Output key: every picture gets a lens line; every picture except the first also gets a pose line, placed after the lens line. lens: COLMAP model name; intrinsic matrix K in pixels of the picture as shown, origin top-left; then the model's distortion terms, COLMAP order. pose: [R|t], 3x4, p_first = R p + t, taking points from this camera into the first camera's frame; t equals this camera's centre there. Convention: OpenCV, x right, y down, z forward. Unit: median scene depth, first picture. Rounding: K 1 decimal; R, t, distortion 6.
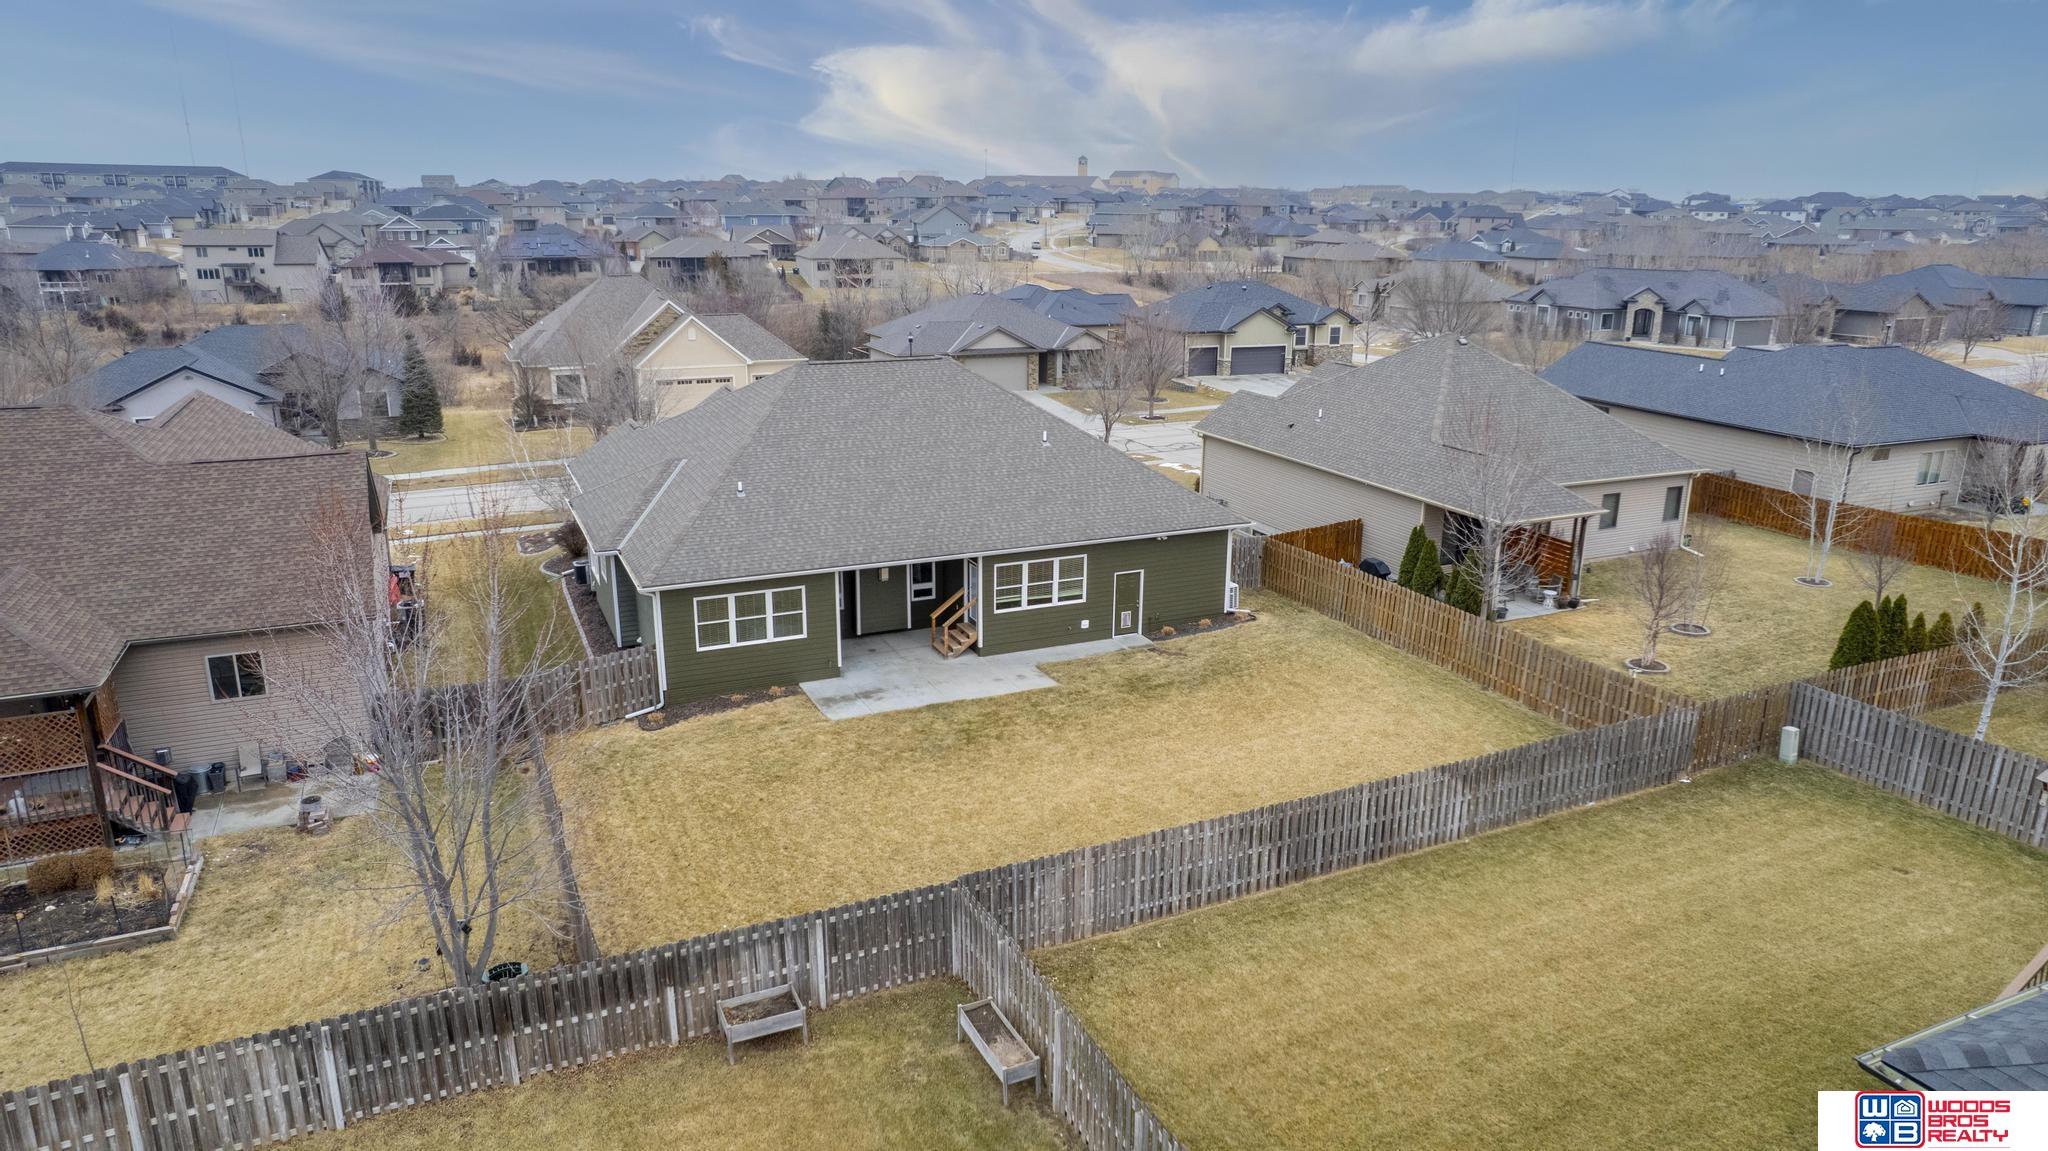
lens RADIAL K [[1316.7, 0, 1011.4], [0, 1316.7, 583.0], [0, 0, 1]] dist [-0.051755, 0.055018]
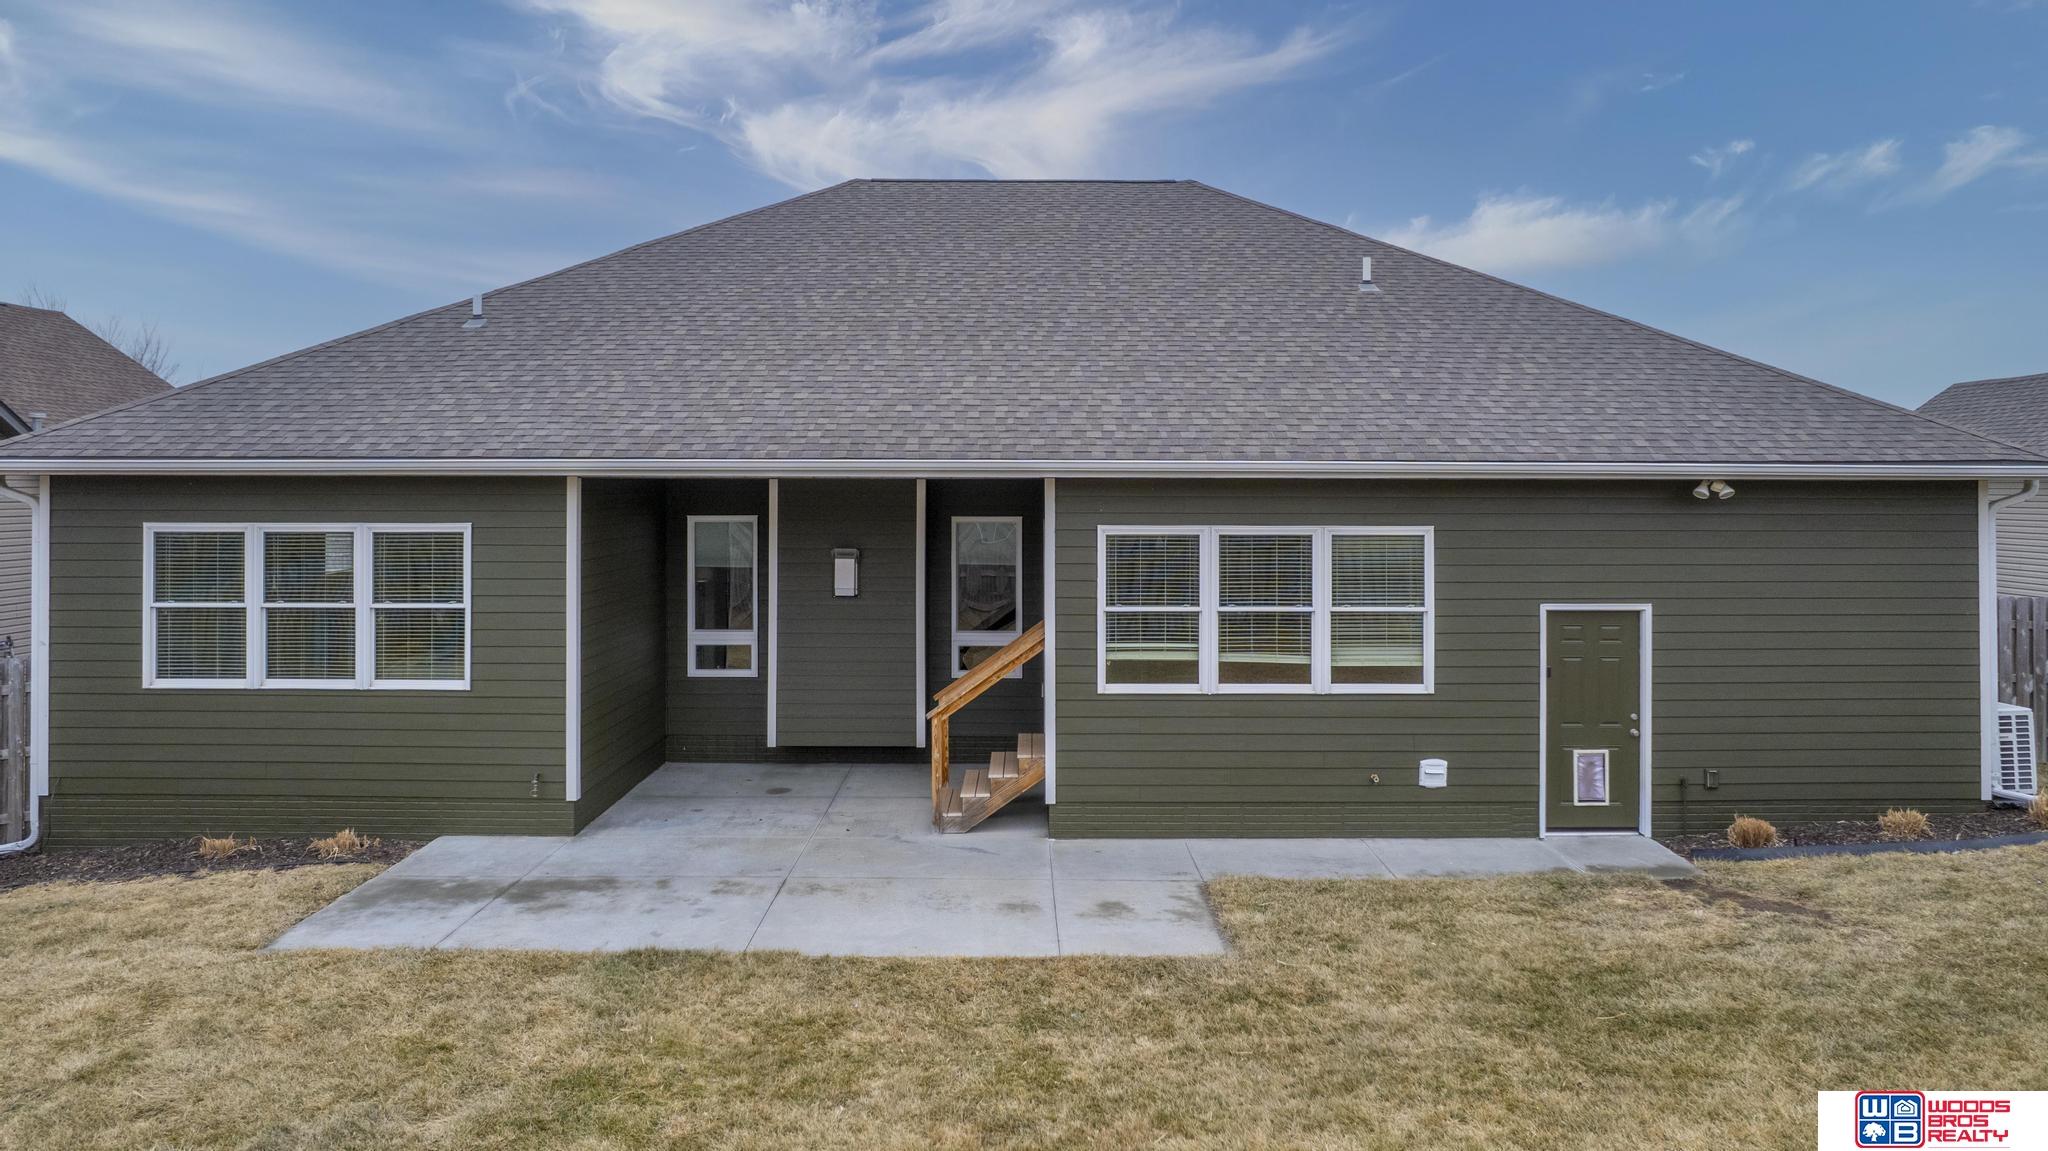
lens RADIAL K [[1357.4, 0, 1022.5], [0, 1357.4, 447.4], [0, 0, 1]] dist [-0.045192, 0.026212]
pose [[0.912620, -0.013457, -0.408587, 0.104948], [-0.111569, 0.953319, -0.280599, 0.061805], [0.393290, 0.301666, 0.868516, 0.739612]]
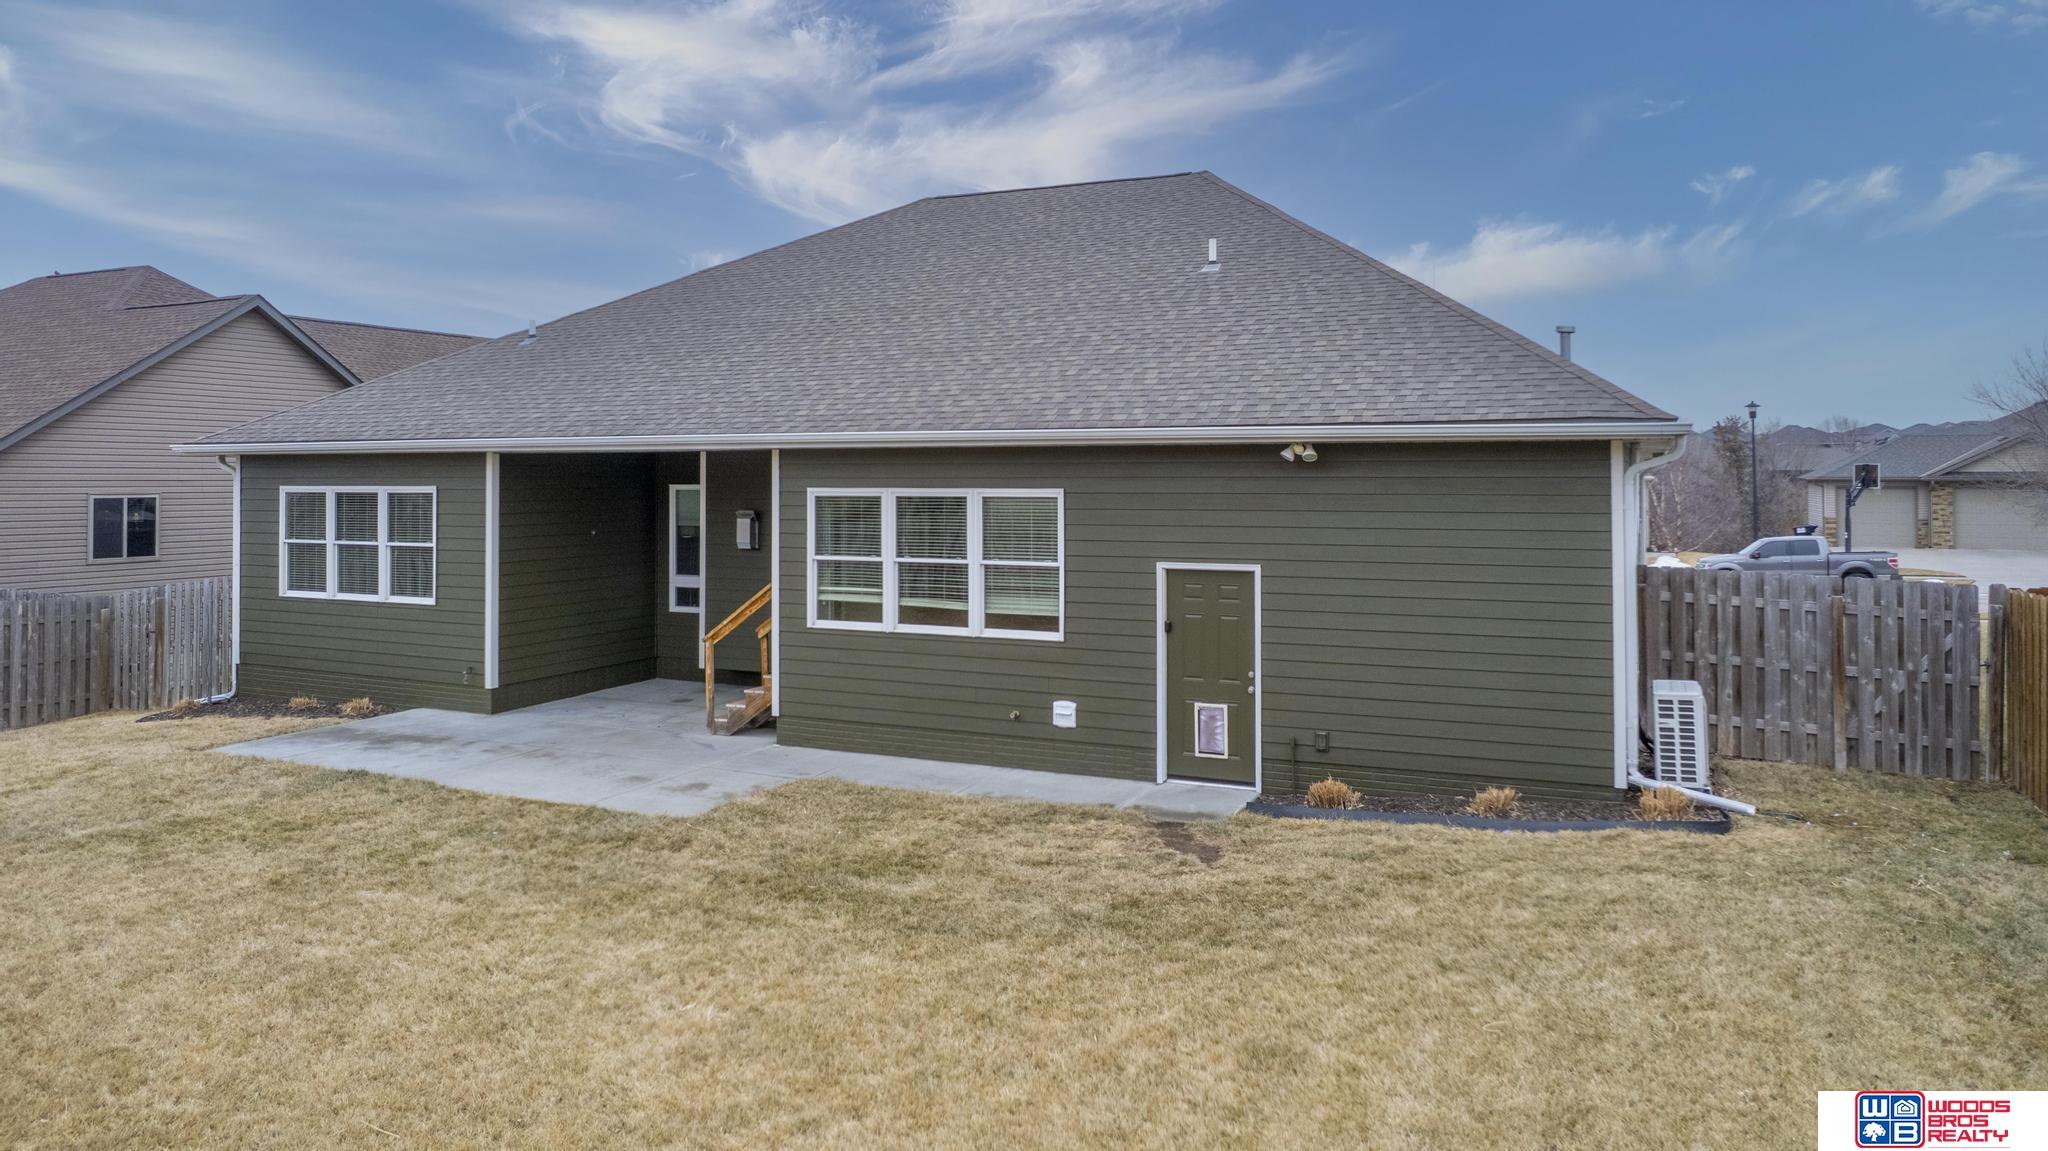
lens RADIAL K [[1389.4, 0, 1022.9], [0, 1389.4, 424.9], [0, 0, 1]] dist [-0.054451, 0.060441]
pose [[0.646524, -0.024556, -0.762499, 0.337456], [-0.198544, 0.959625, -0.199250, 0.035881], [0.736605, 0.280209, 0.615545, 0.831053]]
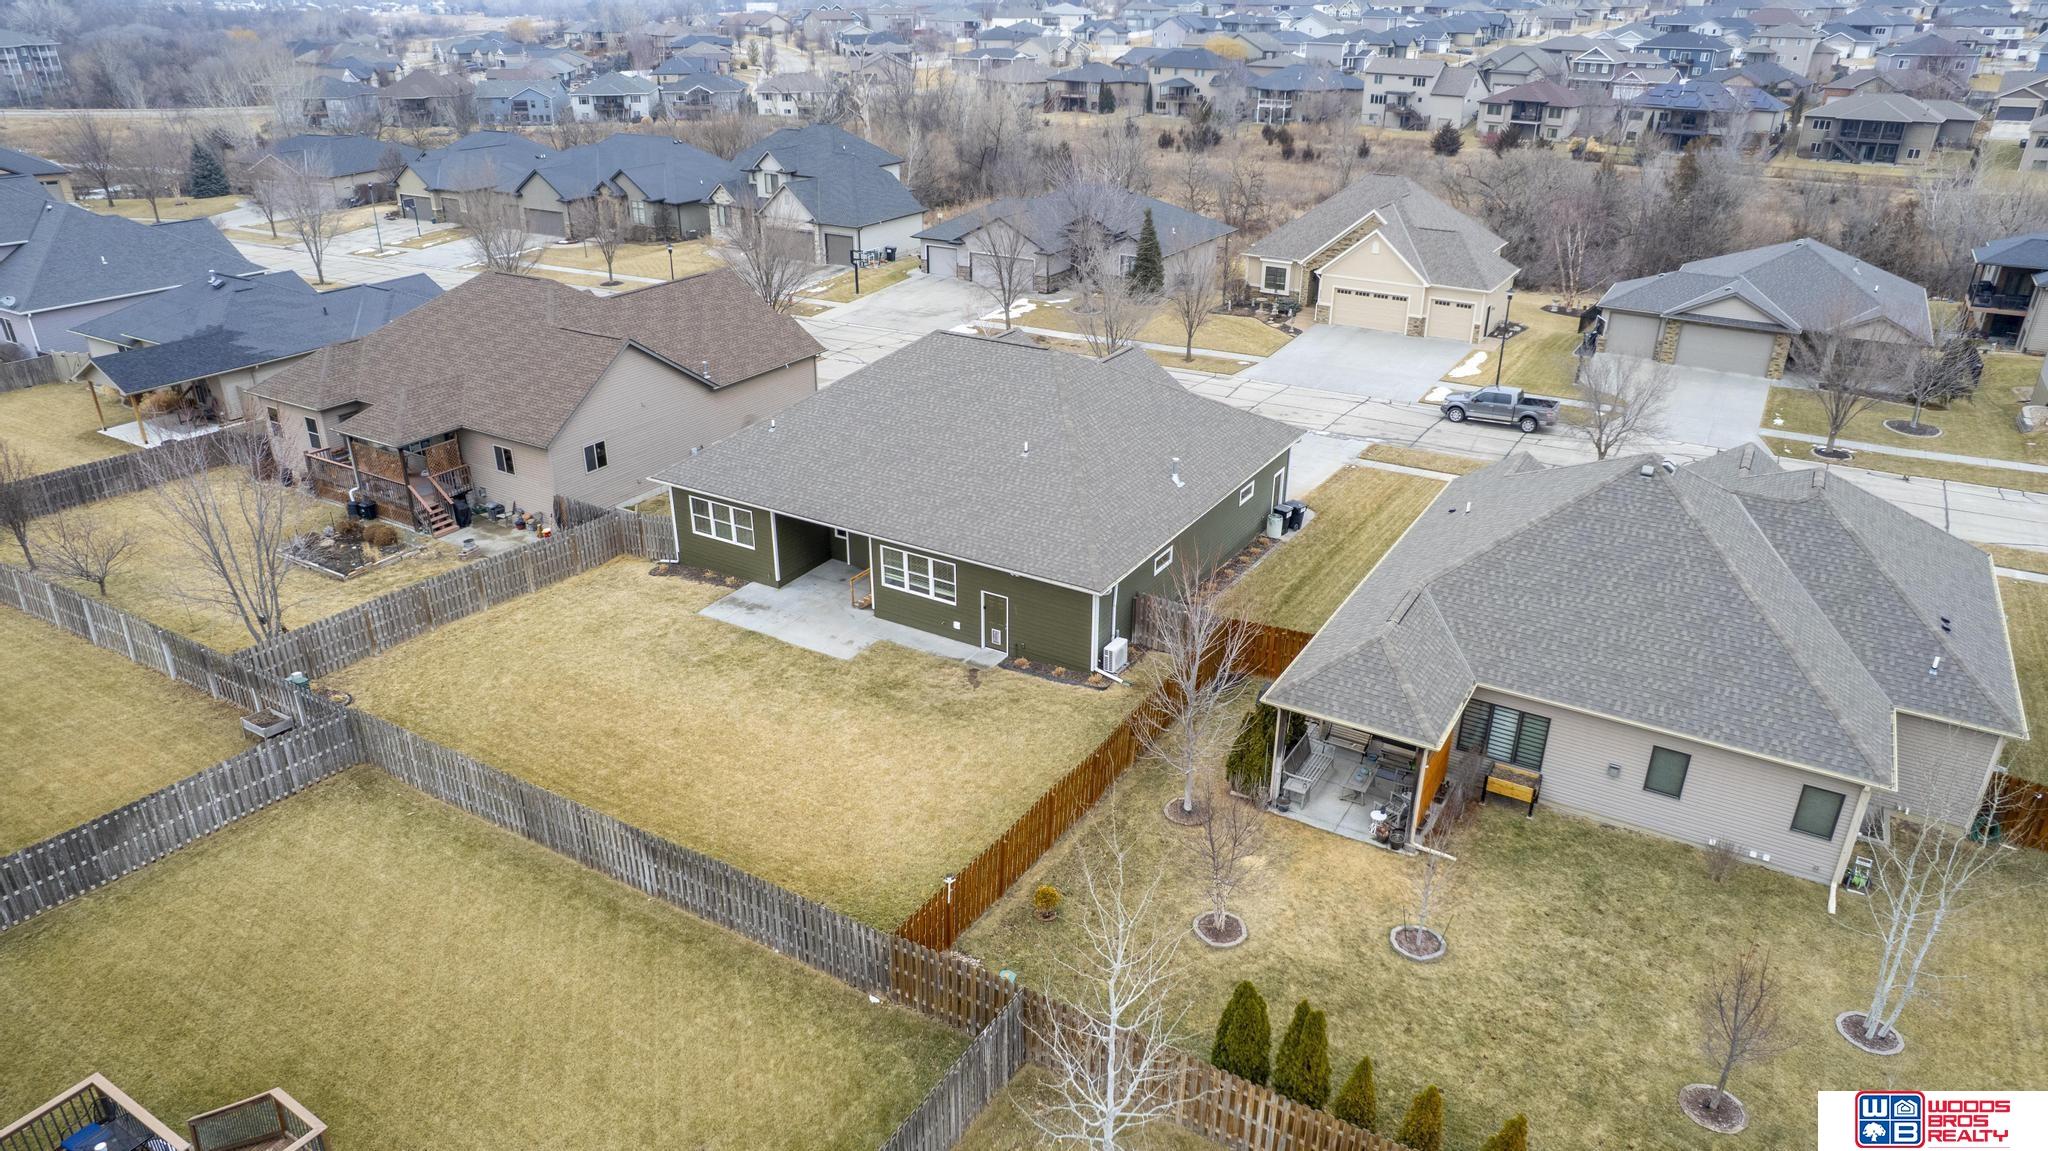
lens RADIAL K [[1311.6, 0, 1027.2], [0, 1311.6, 575.8], [0, 0, 1]] dist [-0.064177, 0.054866]
pose [[0.578990, 0.340666, -0.740754, 0.952642], [-0.233916, 0.939740, 0.249344, -0.315404], [0.781059, 0.028907, 0.623788, 0.403682]]
